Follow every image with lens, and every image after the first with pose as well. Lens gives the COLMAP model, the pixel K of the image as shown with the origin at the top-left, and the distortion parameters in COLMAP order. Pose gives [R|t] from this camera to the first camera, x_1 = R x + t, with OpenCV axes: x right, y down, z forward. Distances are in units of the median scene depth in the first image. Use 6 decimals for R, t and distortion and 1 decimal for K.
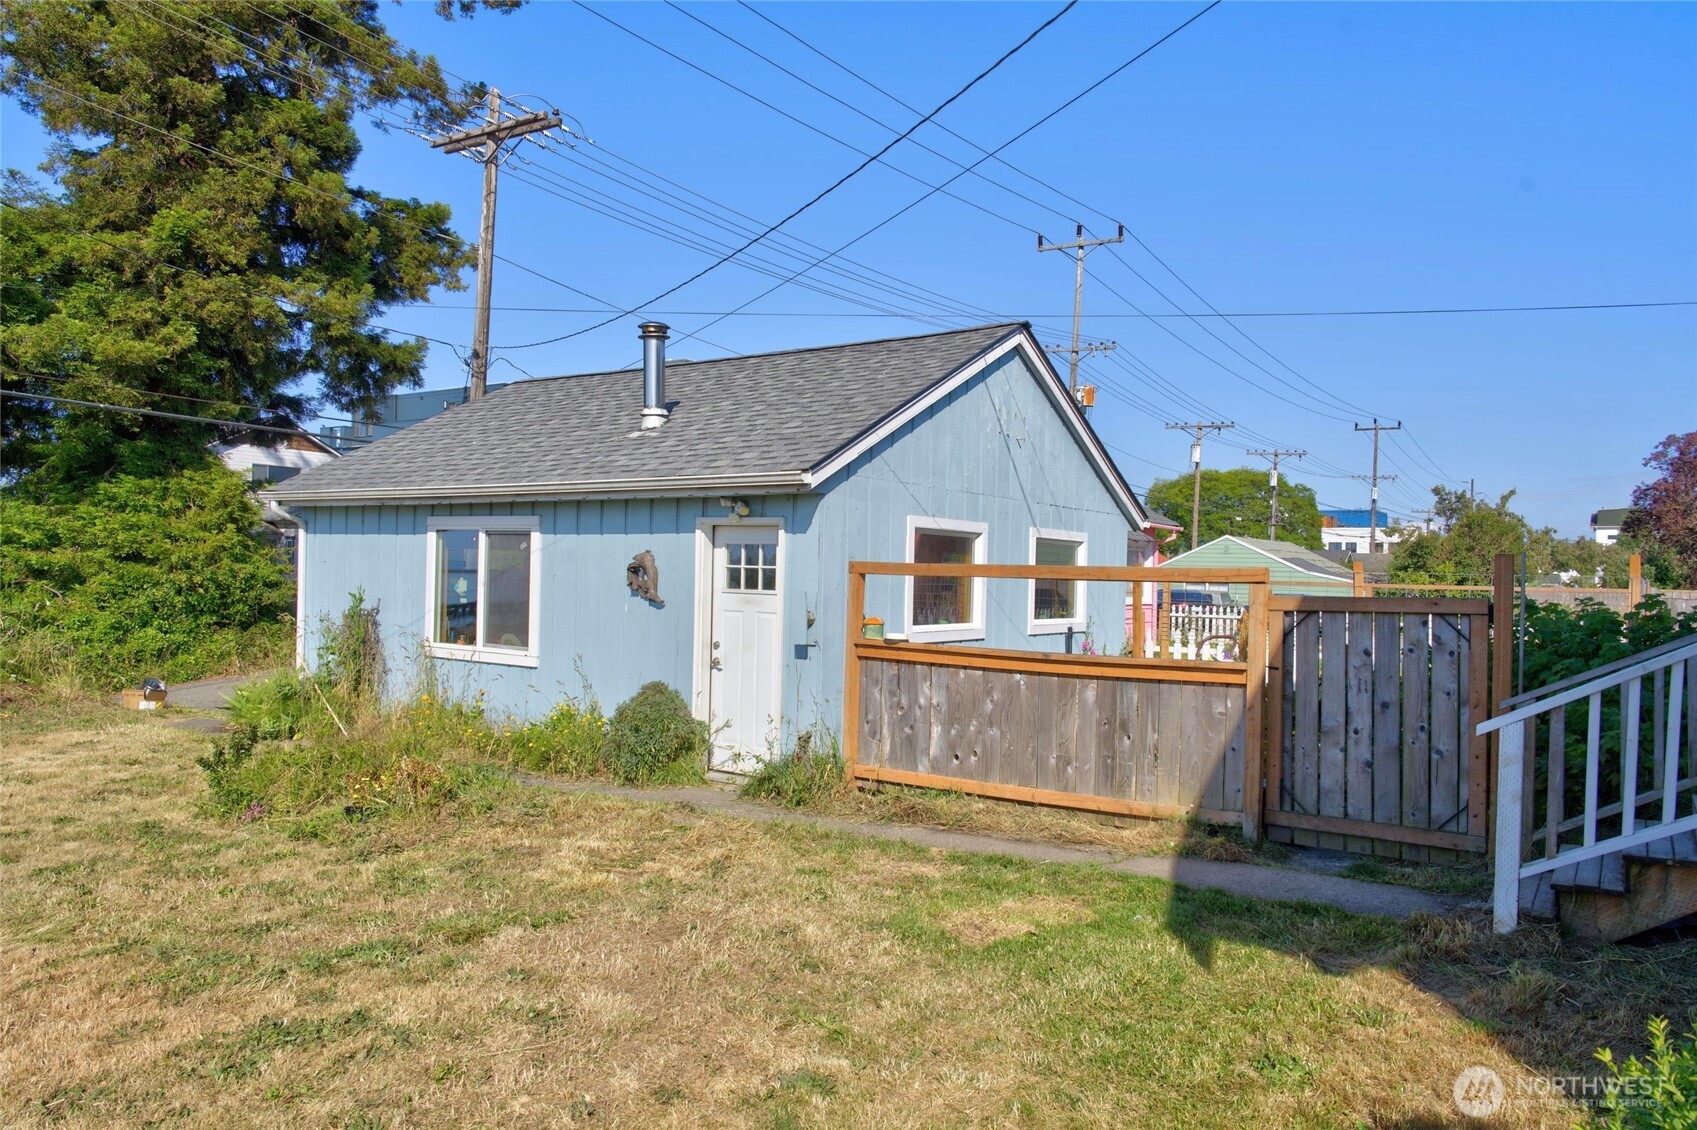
lens RADIAL K [[1117.7, 0, 845.7], [0, 1117.7, 564.5], [0, 0, 1]] dist [-0.000542, -0.000316]
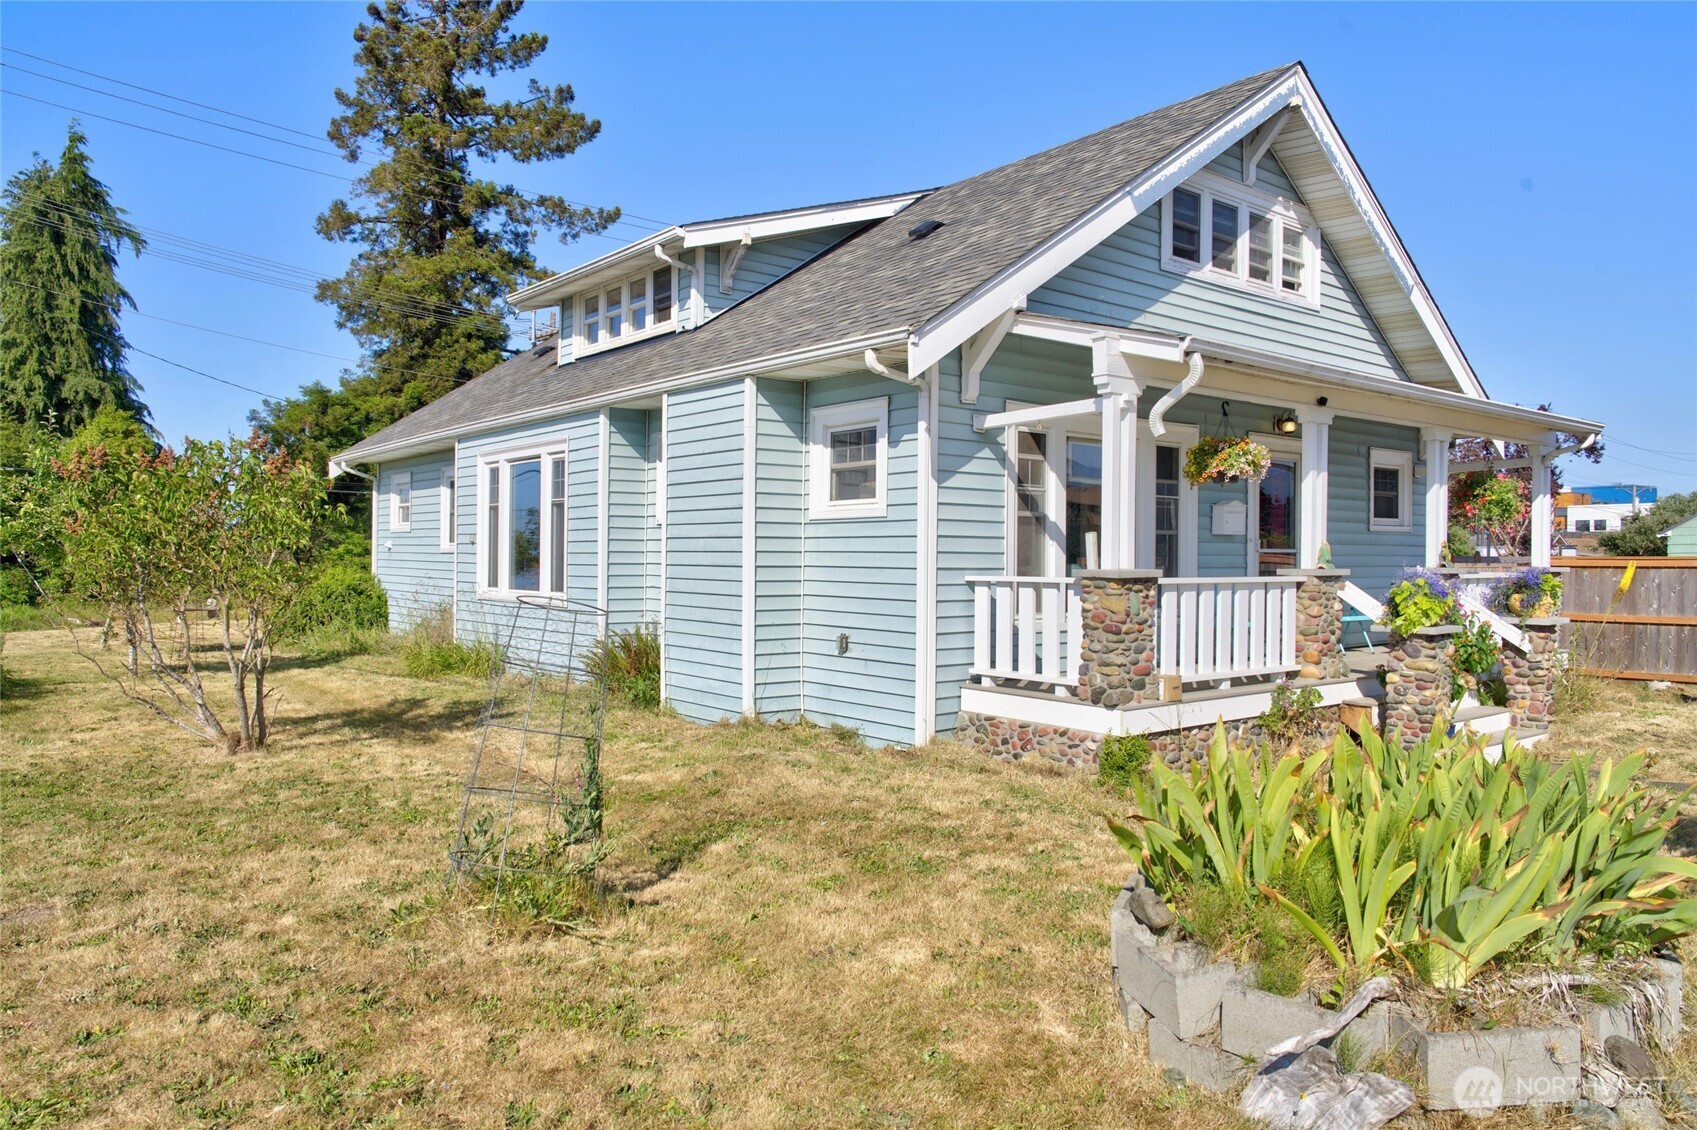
lens RADIAL K [[1117.7, 0, 848.3], [0, 1117.7, 562.1], [0, 0, 1]] dist [-0.000542, -0.000316]
pose [[0.954780, -0.015505, -0.296909, 0.695175], [0.017830, 0.999828, 0.005126, 0.002108], [0.296779, -0.010188, 0.954892, -0.642351]]
